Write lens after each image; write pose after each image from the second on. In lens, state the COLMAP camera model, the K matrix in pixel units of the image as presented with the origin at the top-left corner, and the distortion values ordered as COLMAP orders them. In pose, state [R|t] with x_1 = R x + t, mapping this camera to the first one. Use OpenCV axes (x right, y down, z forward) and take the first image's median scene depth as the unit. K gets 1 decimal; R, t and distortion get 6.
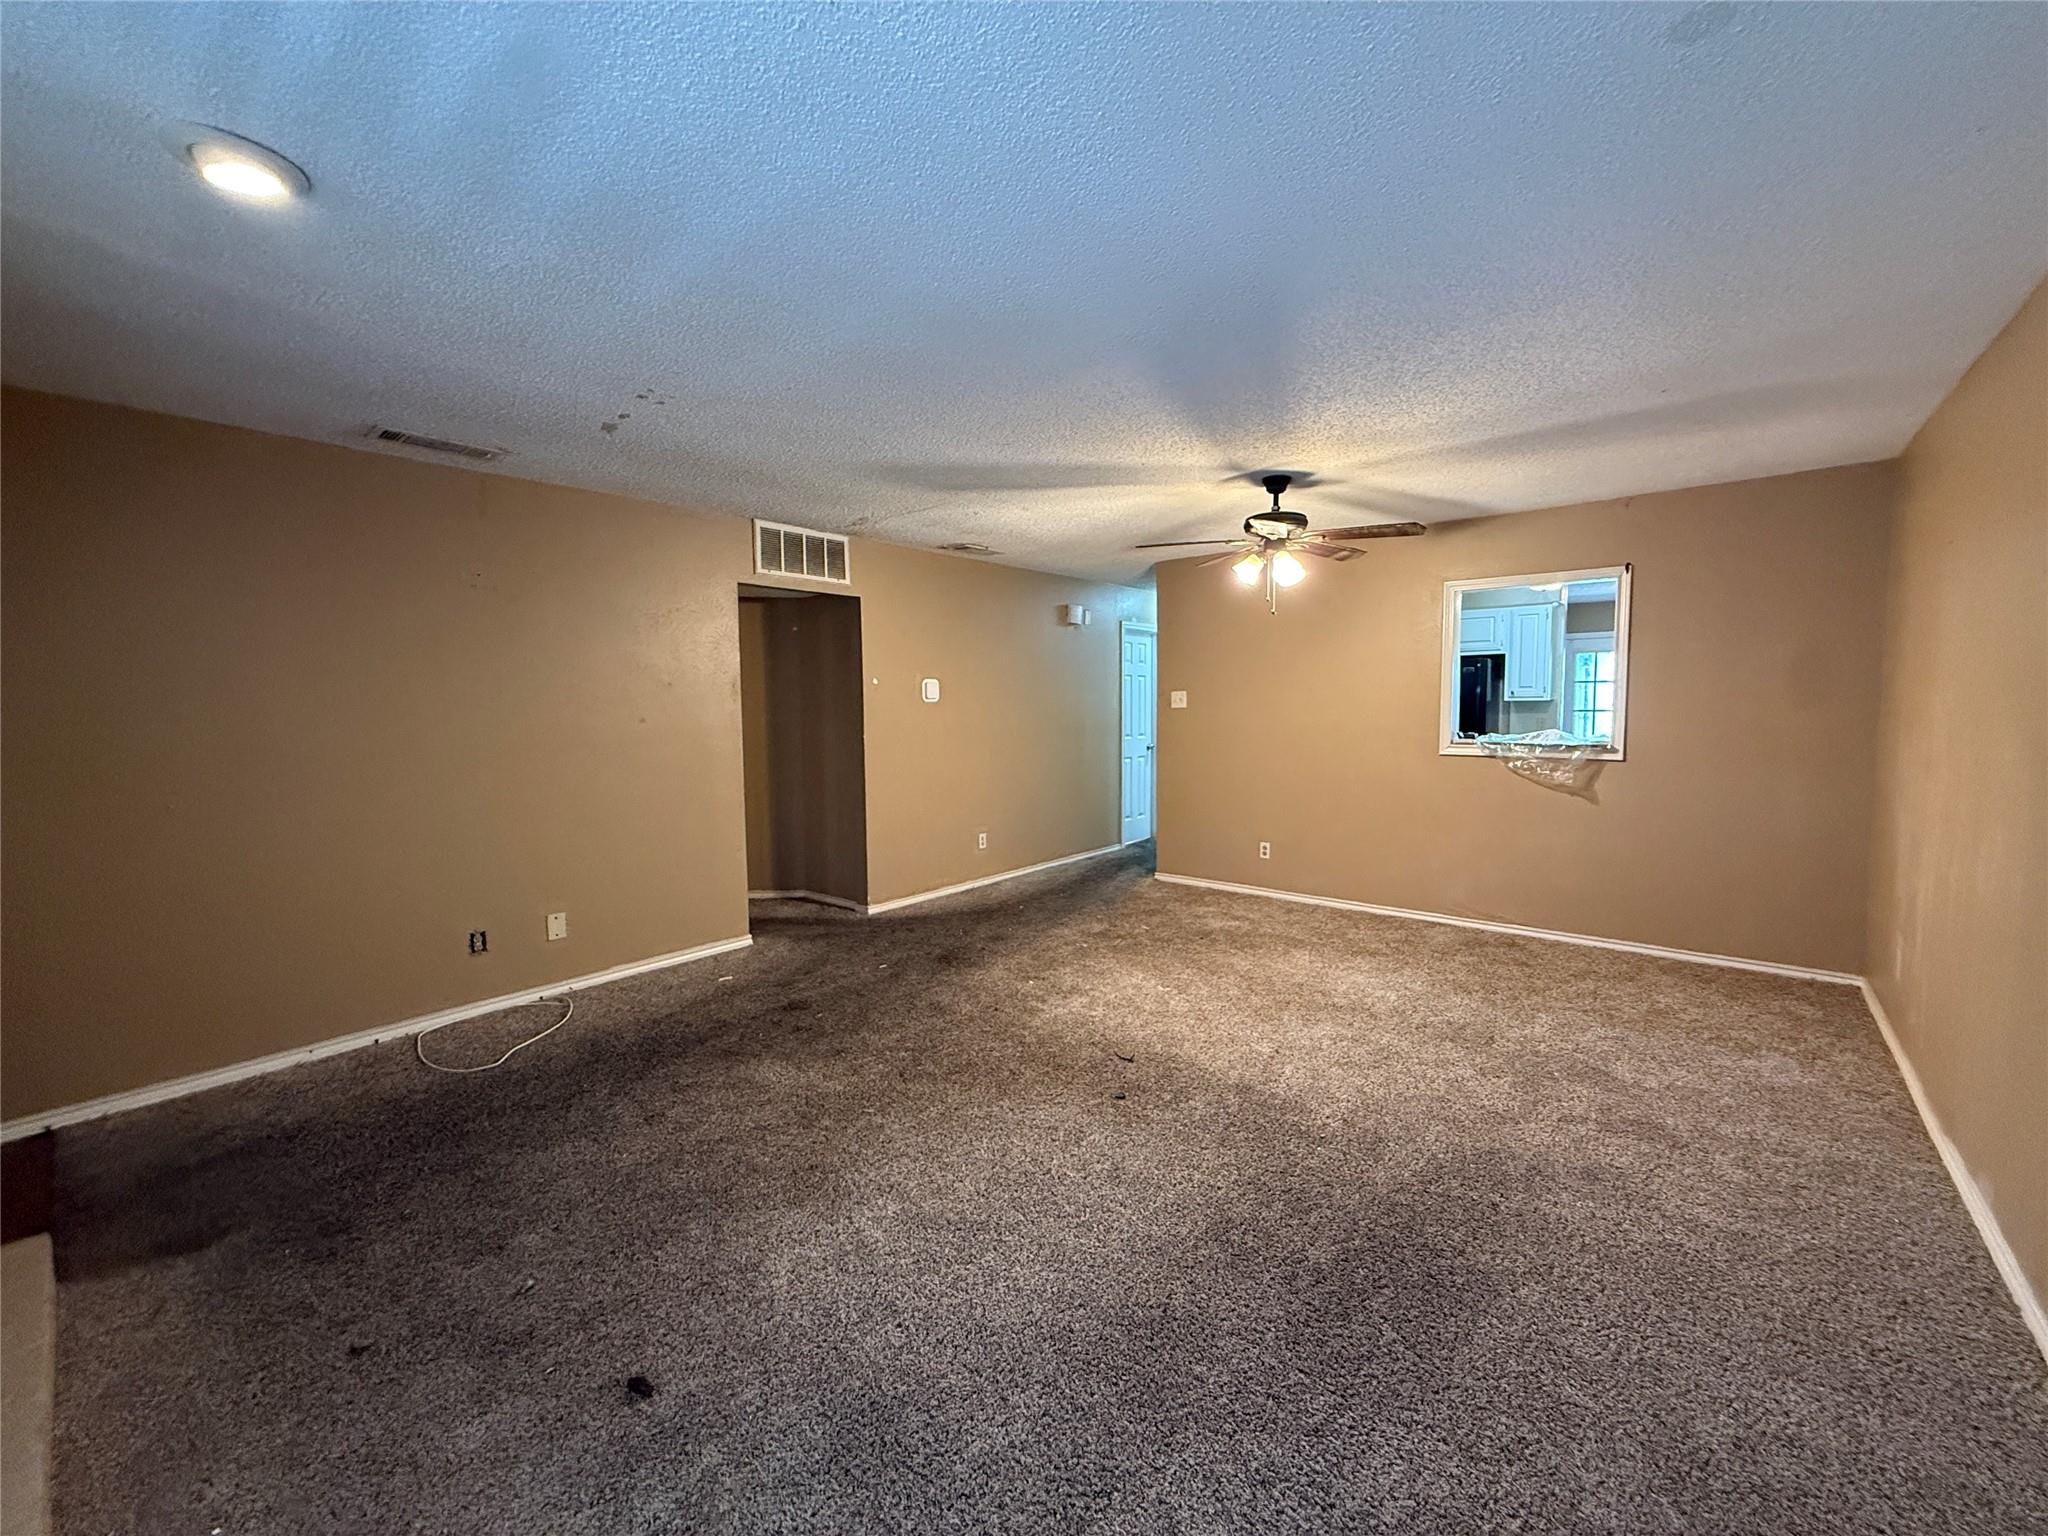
lens RADIAL K [[818.2, 0, 1022.8], [0, 818.2, 761.4], [0, 0, 1]] dist [0.001173, 0.000913]
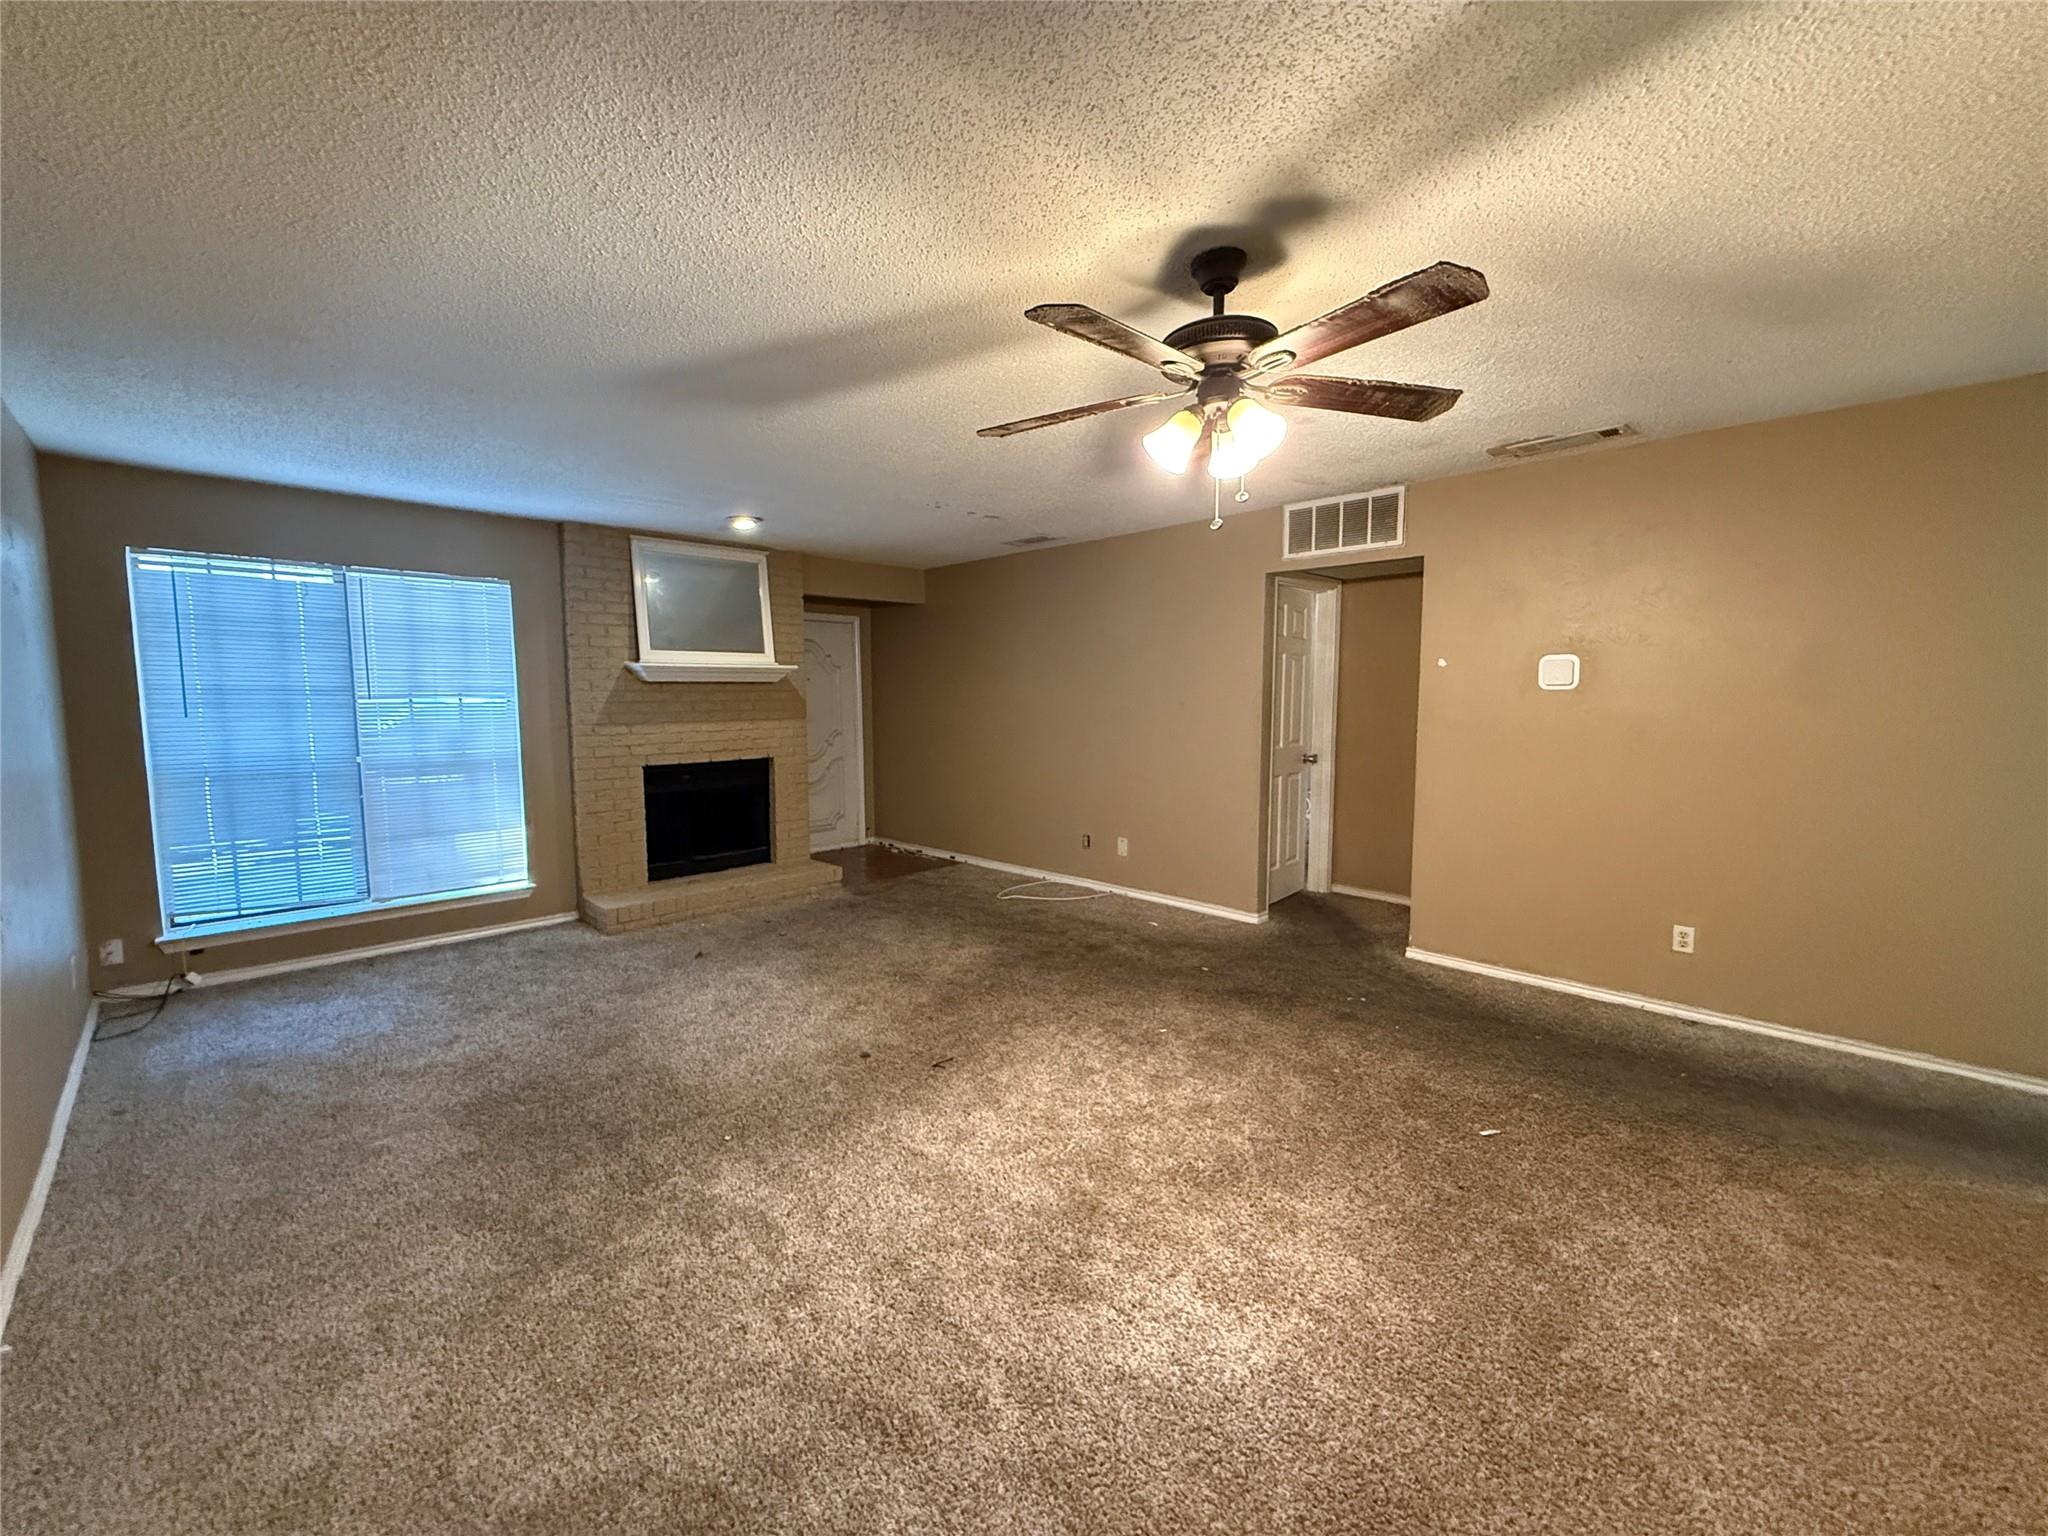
lens RADIAL K [[818.2, 0, 1027.5], [0, 818.2, 765.0], [0, 0, 1]] dist [0.001173, 0.000913]
pose [[-0.075086, 0.101422, -0.992006, 0.707996], [-0.067463, 0.992018, 0.106530, -0.067520], [0.994892, 0.074923, -0.067645, 0.776760]]
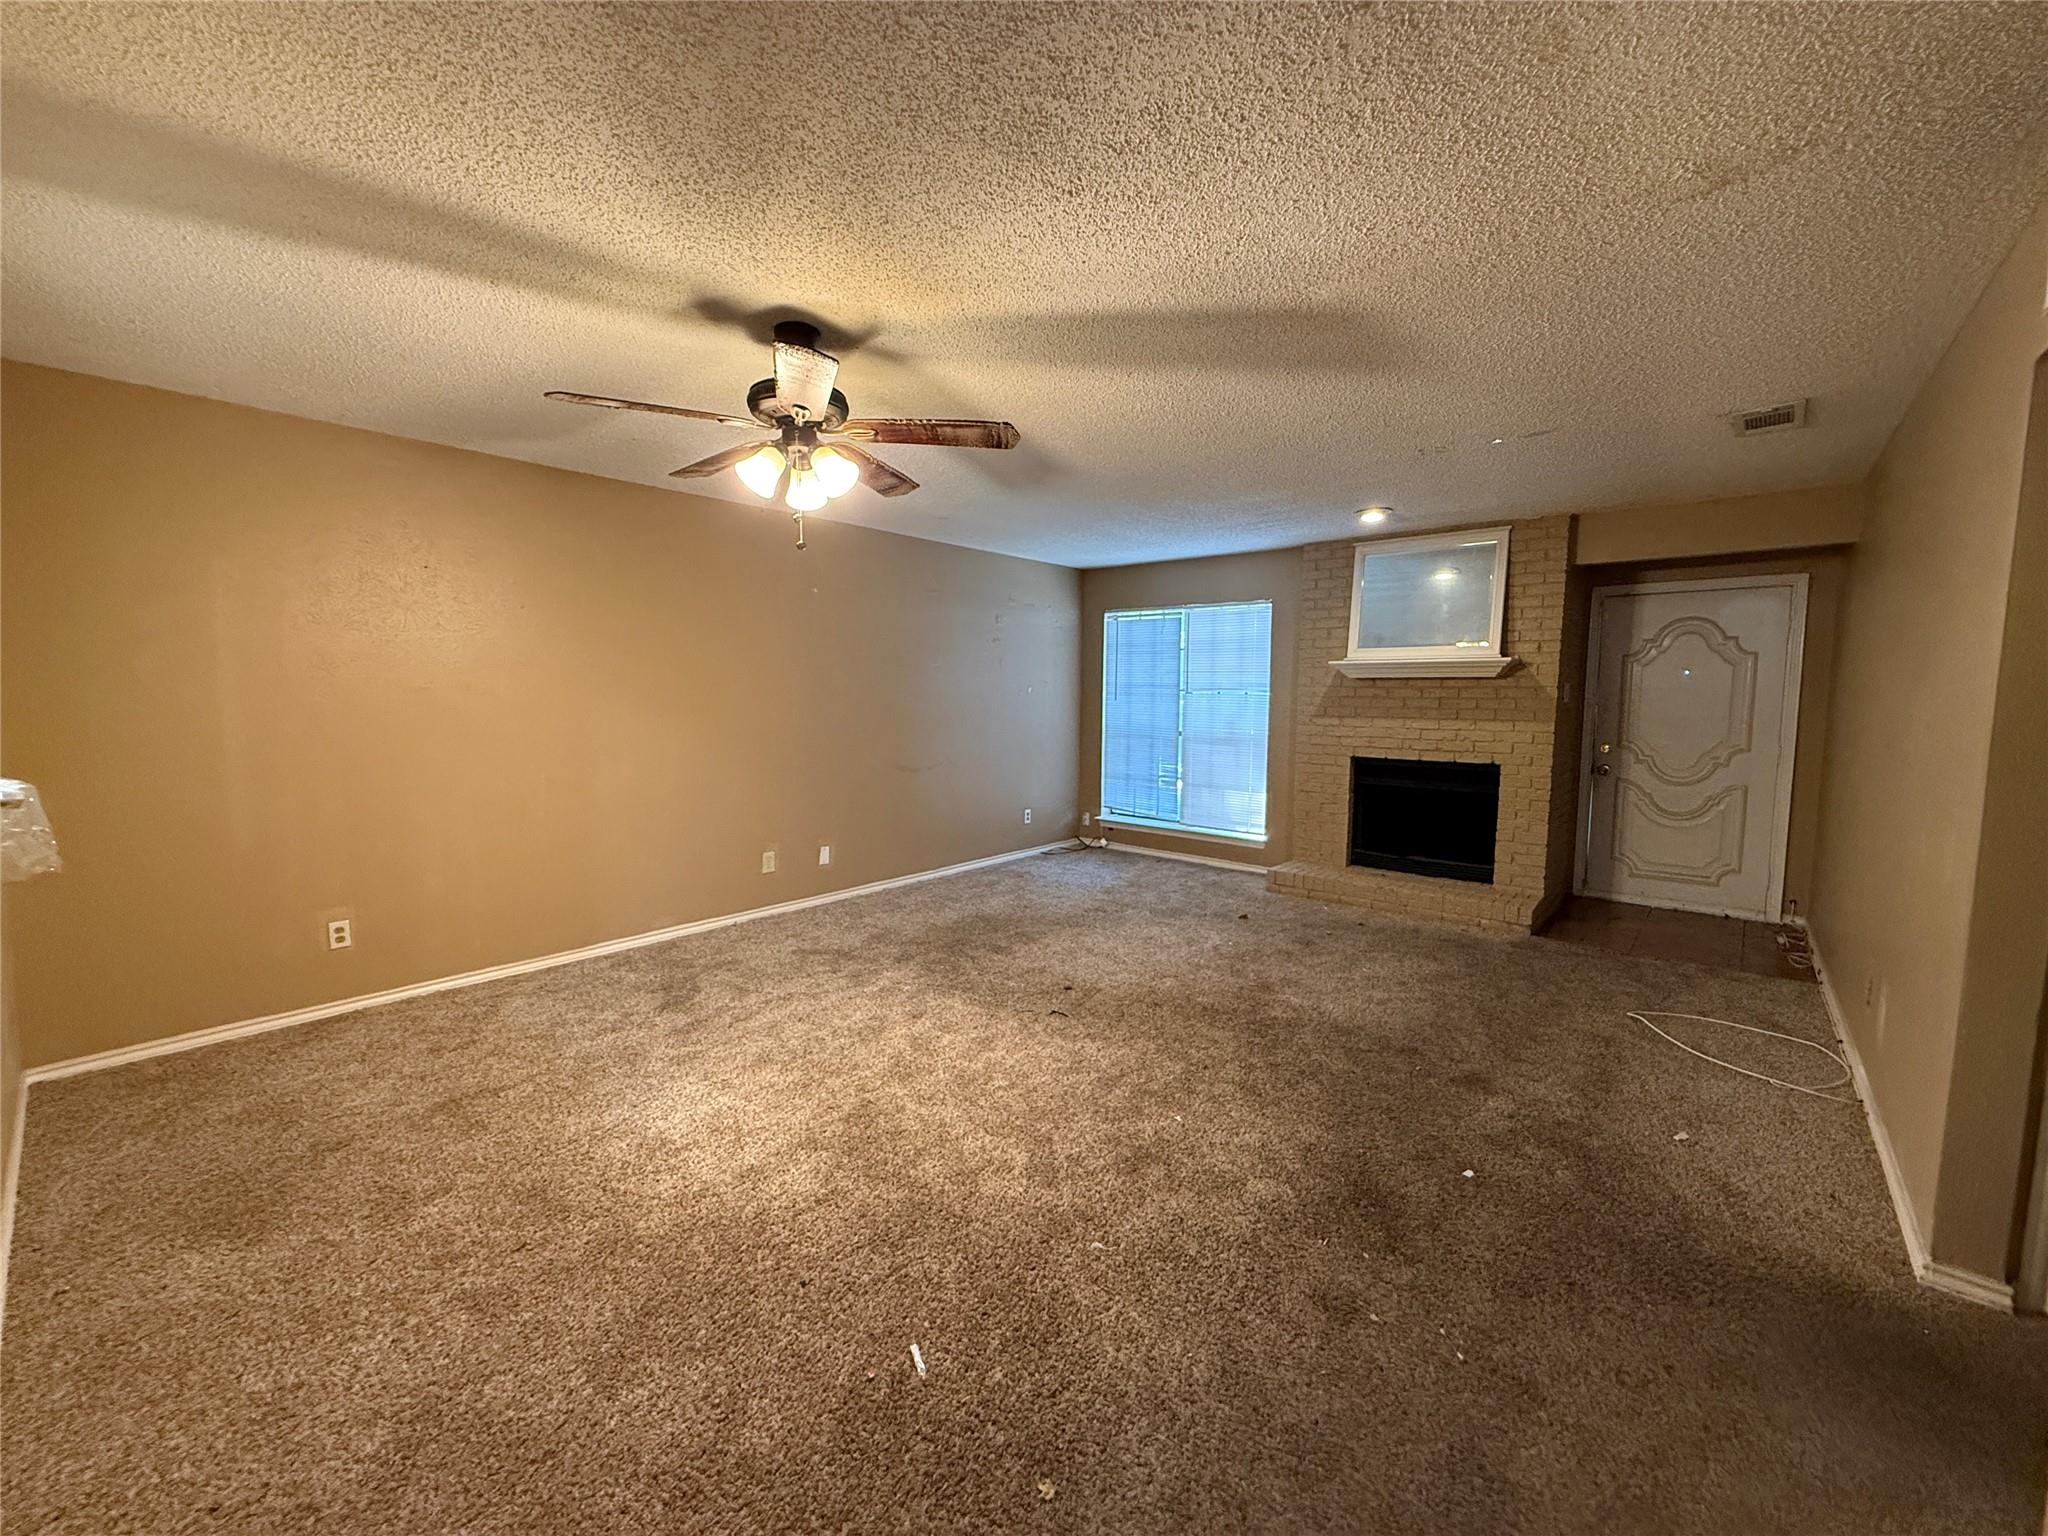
lens RADIAL K [[818.2, 0, 1019.8], [0, 818.2, 772.6], [0, 0, 1]] dist [0.001173, 0.000913]
pose [[-0.999934, 0.005295, 0.010197, 0.112004], [0.006977, 0.984940, 0.172758, -0.100348], [-0.009129, 0.172818, -0.984912, 1.379286]]
